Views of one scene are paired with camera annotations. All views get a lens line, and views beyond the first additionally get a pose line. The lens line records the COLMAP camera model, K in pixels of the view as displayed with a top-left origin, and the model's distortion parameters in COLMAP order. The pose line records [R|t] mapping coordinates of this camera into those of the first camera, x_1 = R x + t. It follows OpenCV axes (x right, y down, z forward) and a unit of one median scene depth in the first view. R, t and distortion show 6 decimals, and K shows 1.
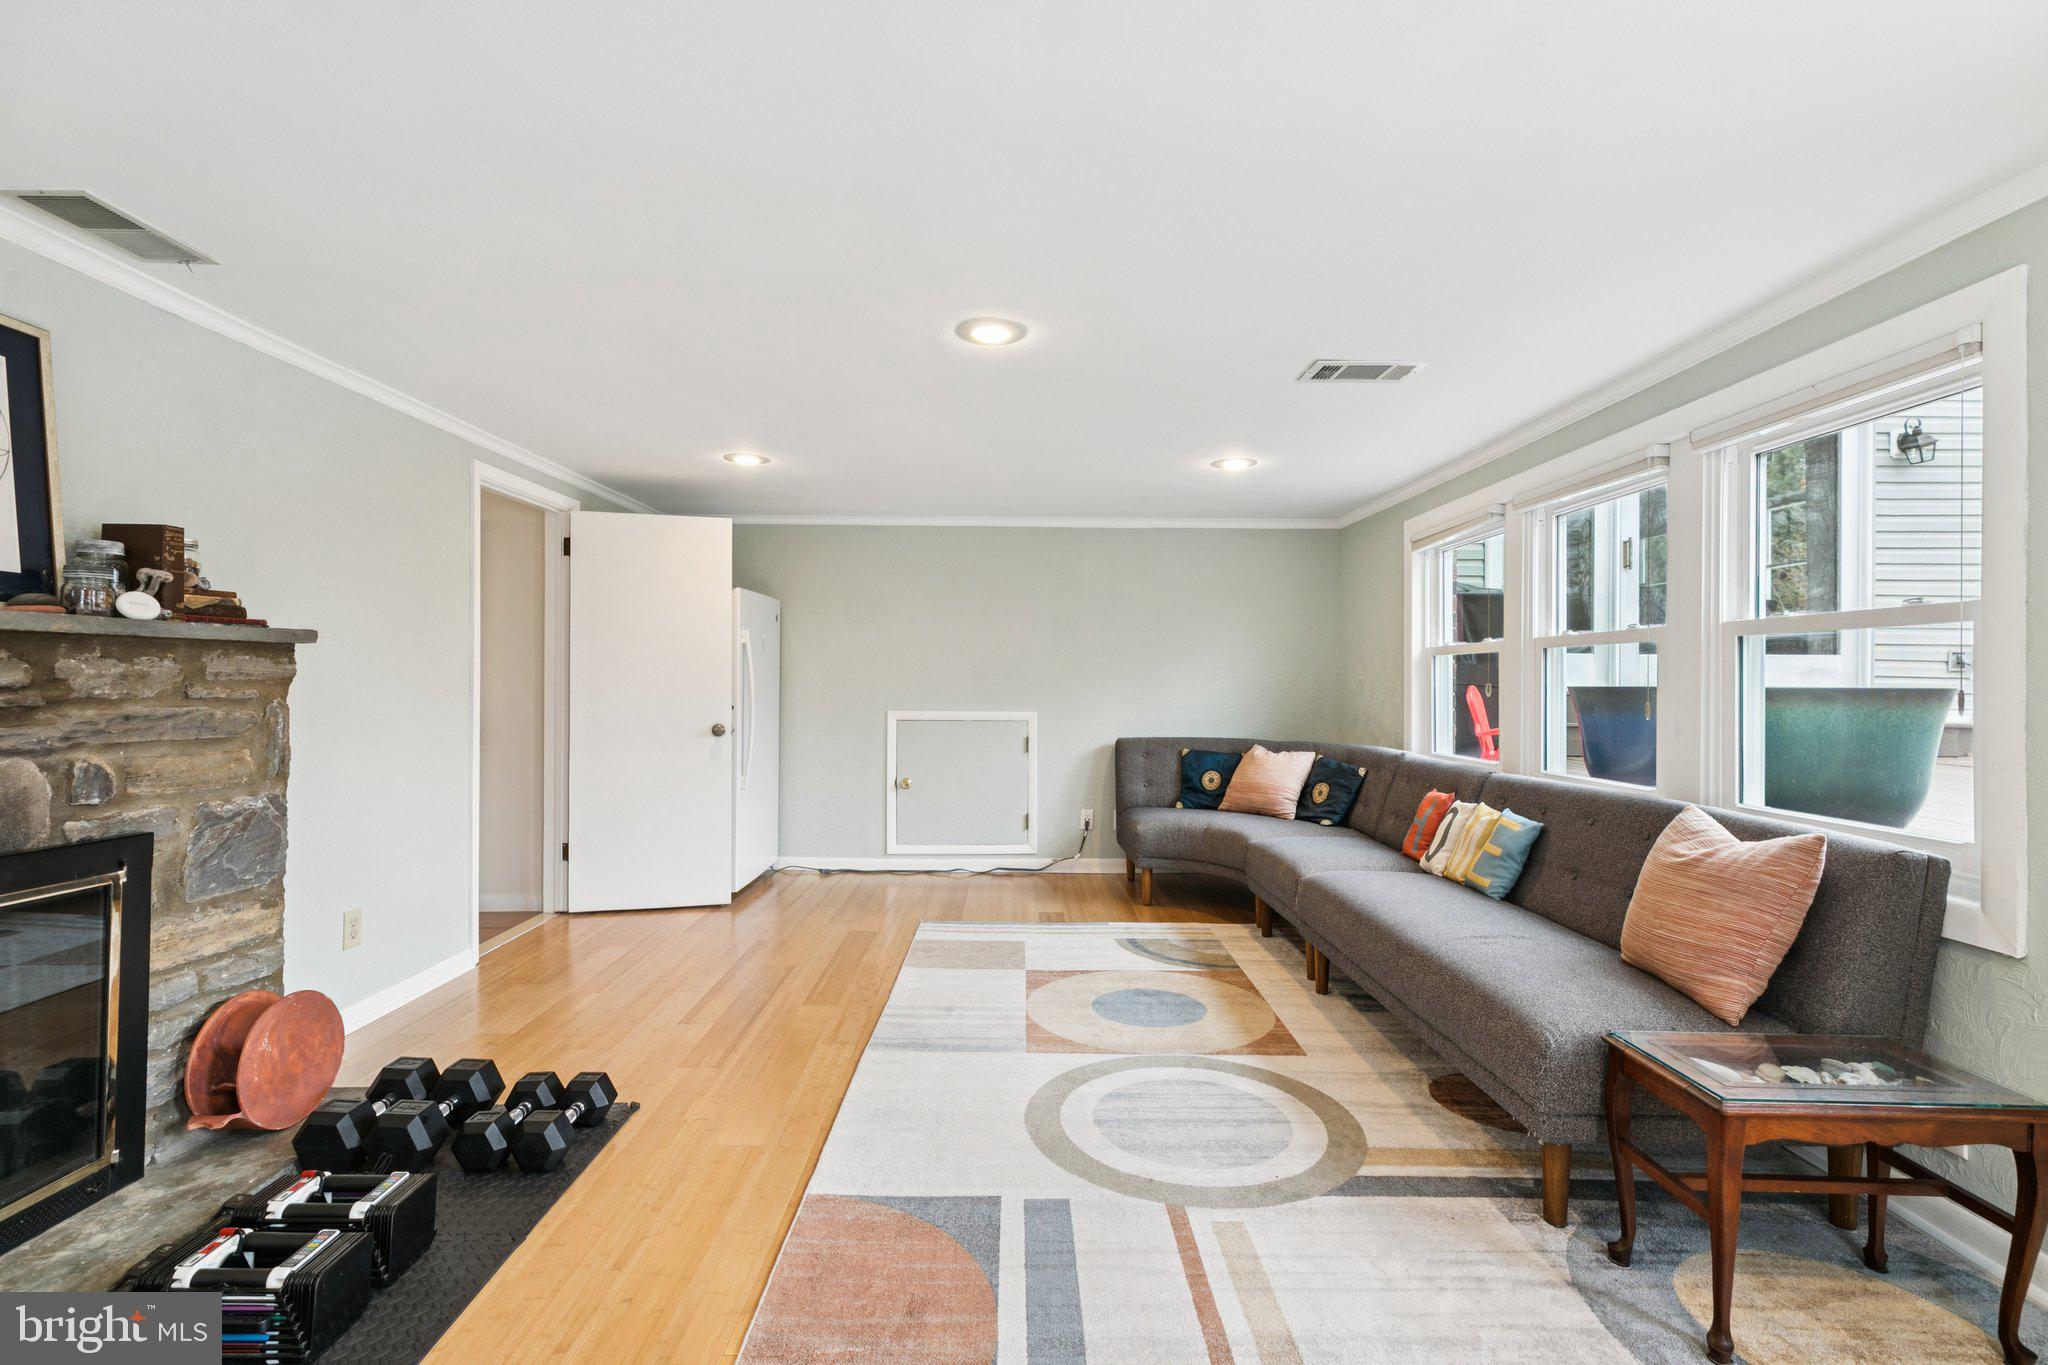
lens RADIAL K [[927.3, 0, 1027.9], [0, 927.3, 671.3], [0, 0, 1]] dist [0.001012, -0.000309]
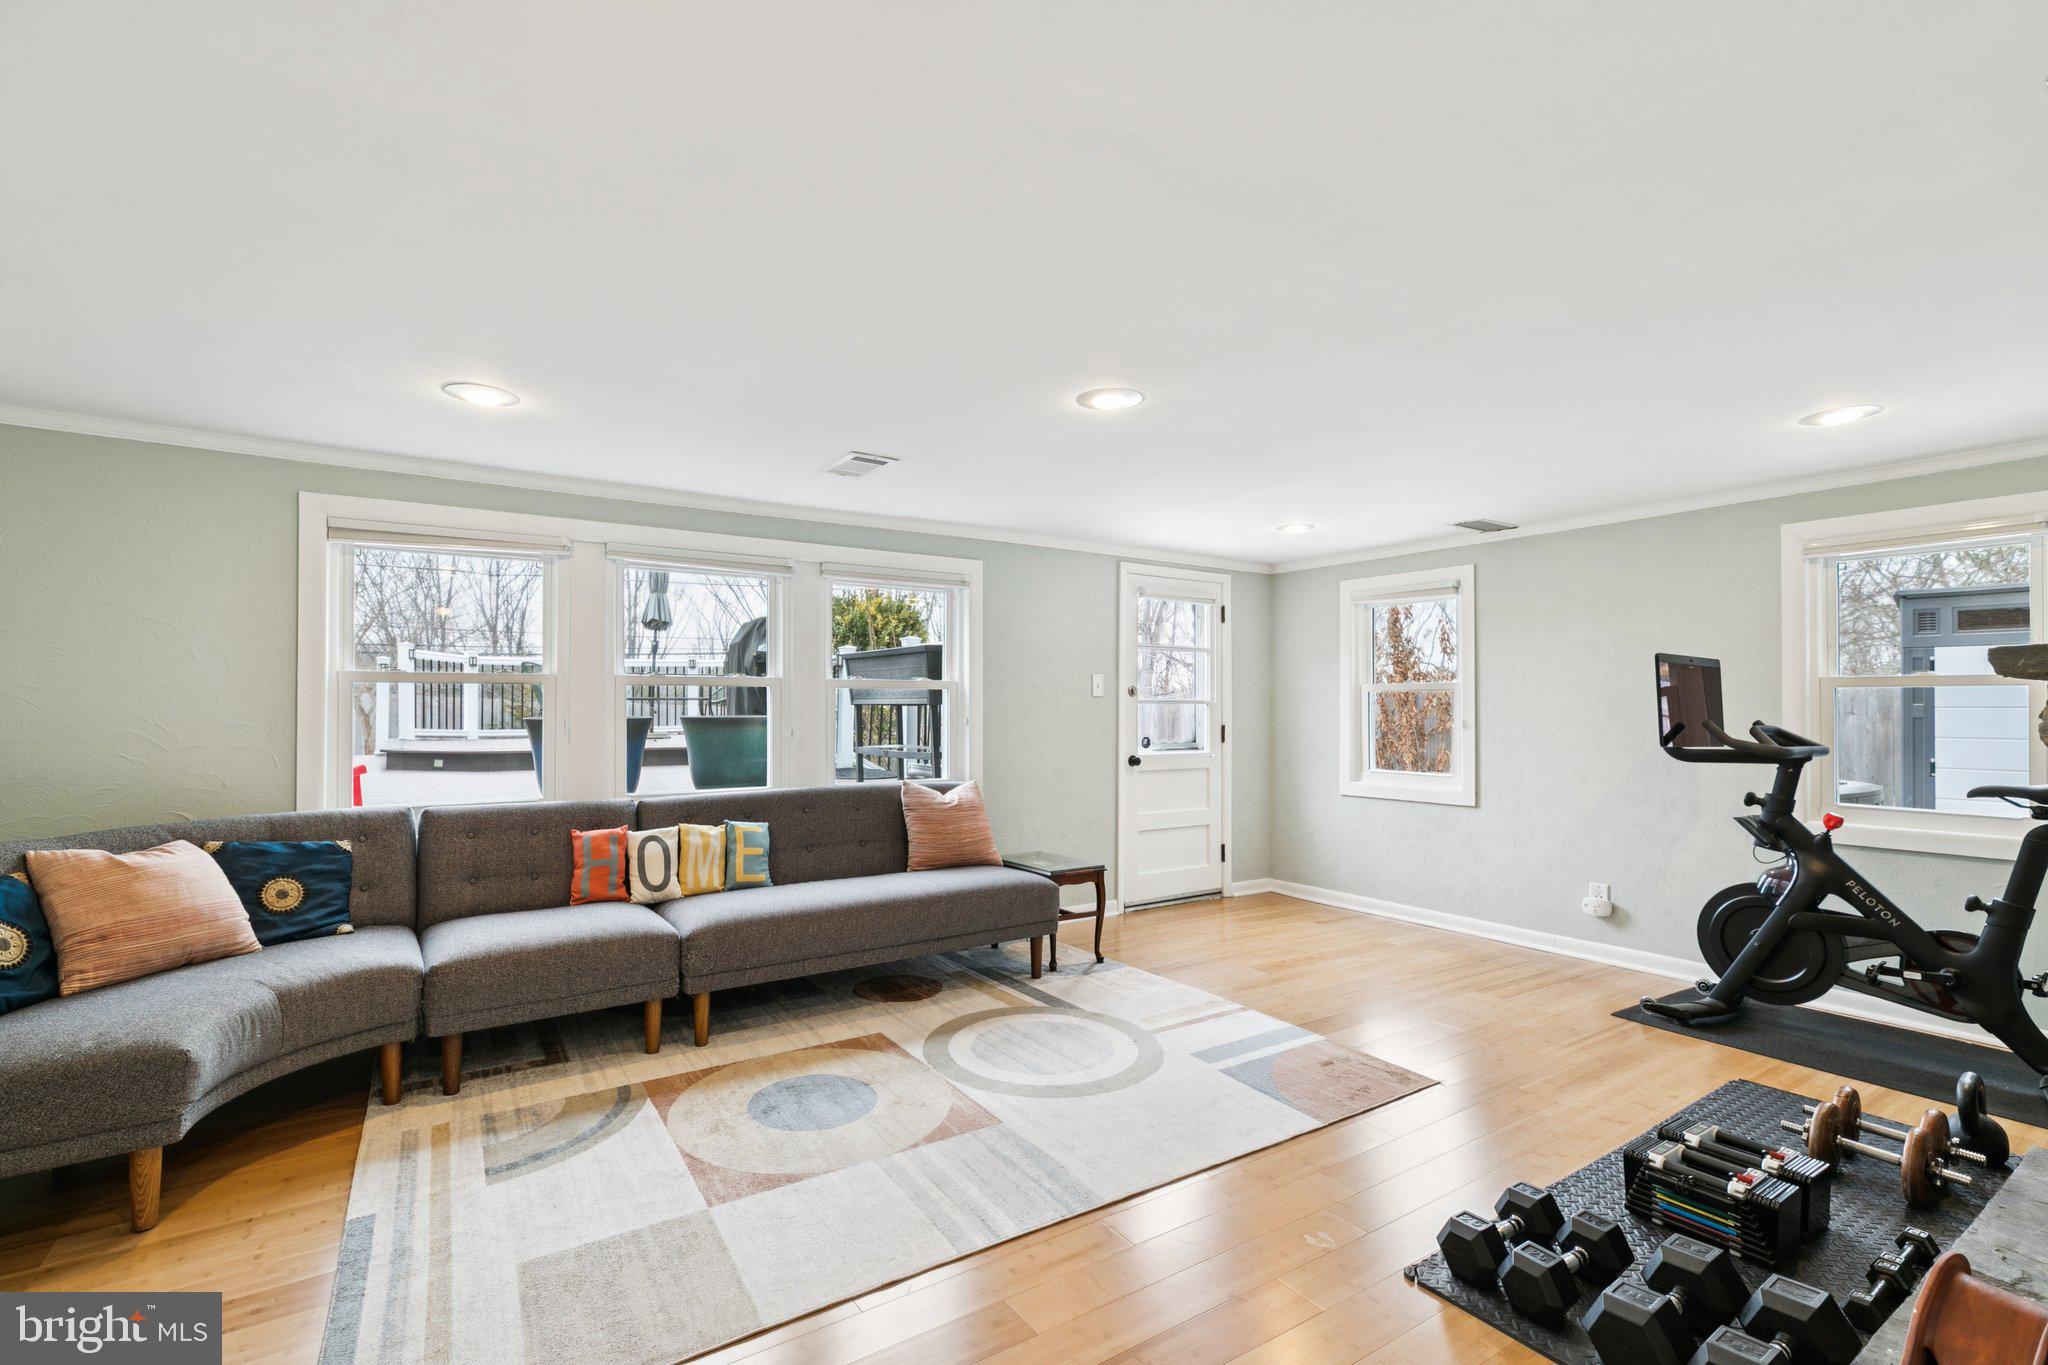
lens RADIAL K [[927.3, 0, 1027.2], [0, 927.3, 703.5], [0, 0, 1]] dist [0.001012, -0.000309]
pose [[-0.546759, -0.005637, 0.837271, -0.661664], [-0.013112, 0.999912, -0.001830, -0.005136], [-0.837187, -0.011979, -0.546785, 1.250488]]
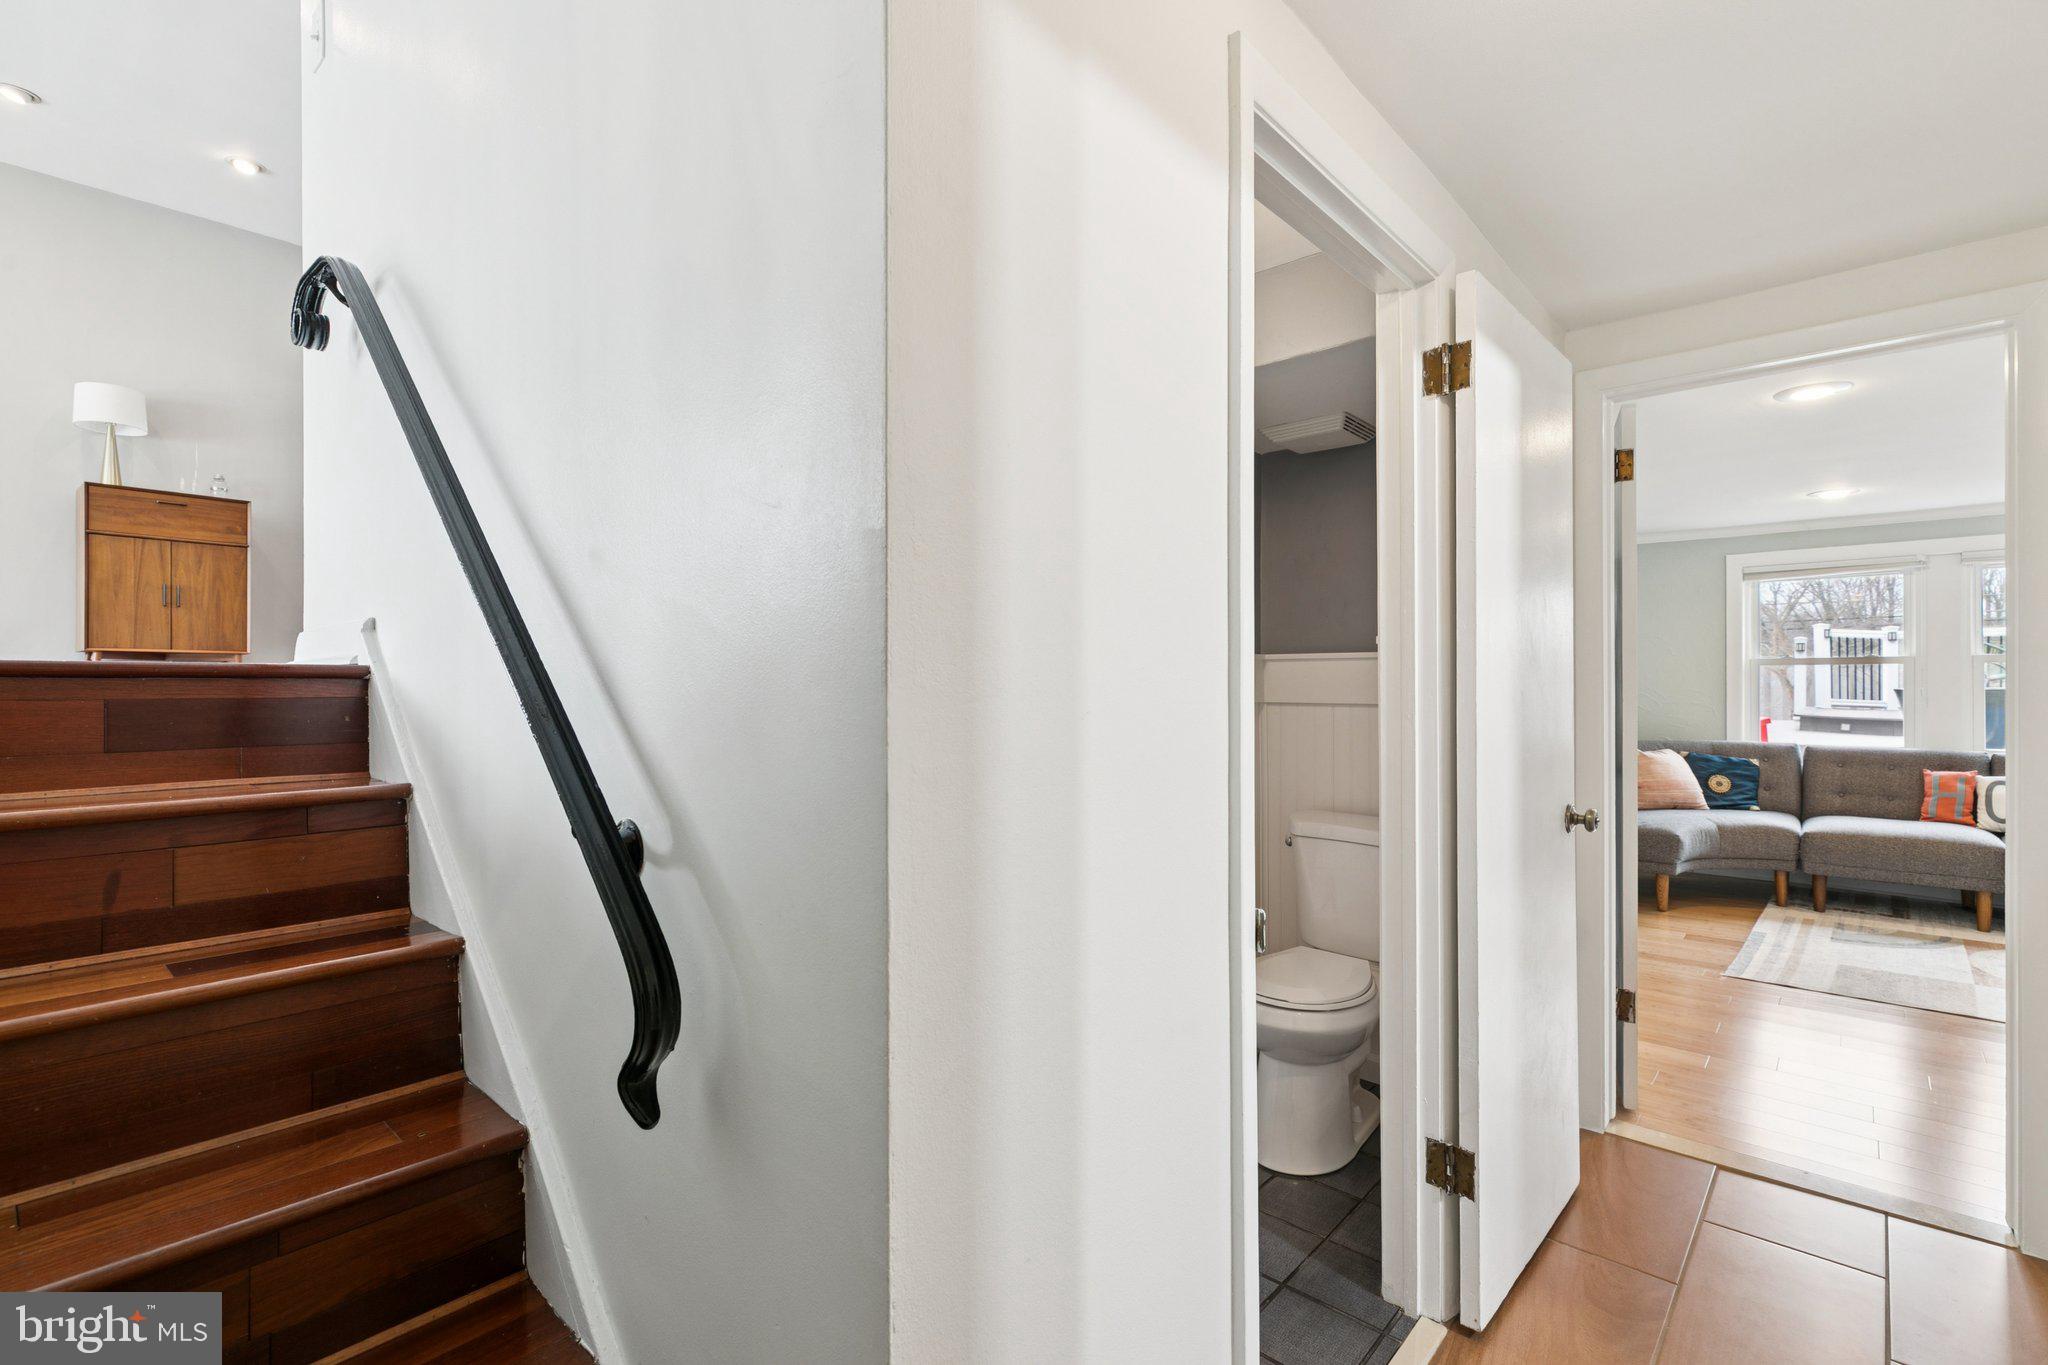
lens RADIAL K [[927.3, 0, 1019.5], [0, 927.3, 679.2], [0, 0, 1]] dist [0.001012, -0.000309]
pose [[0.675866, -0.009139, 0.736967, -1.514225], [0.003542, 0.999952, 0.009152, -0.016632], [-0.737016, -0.003575, 0.675866, 1.169339]]
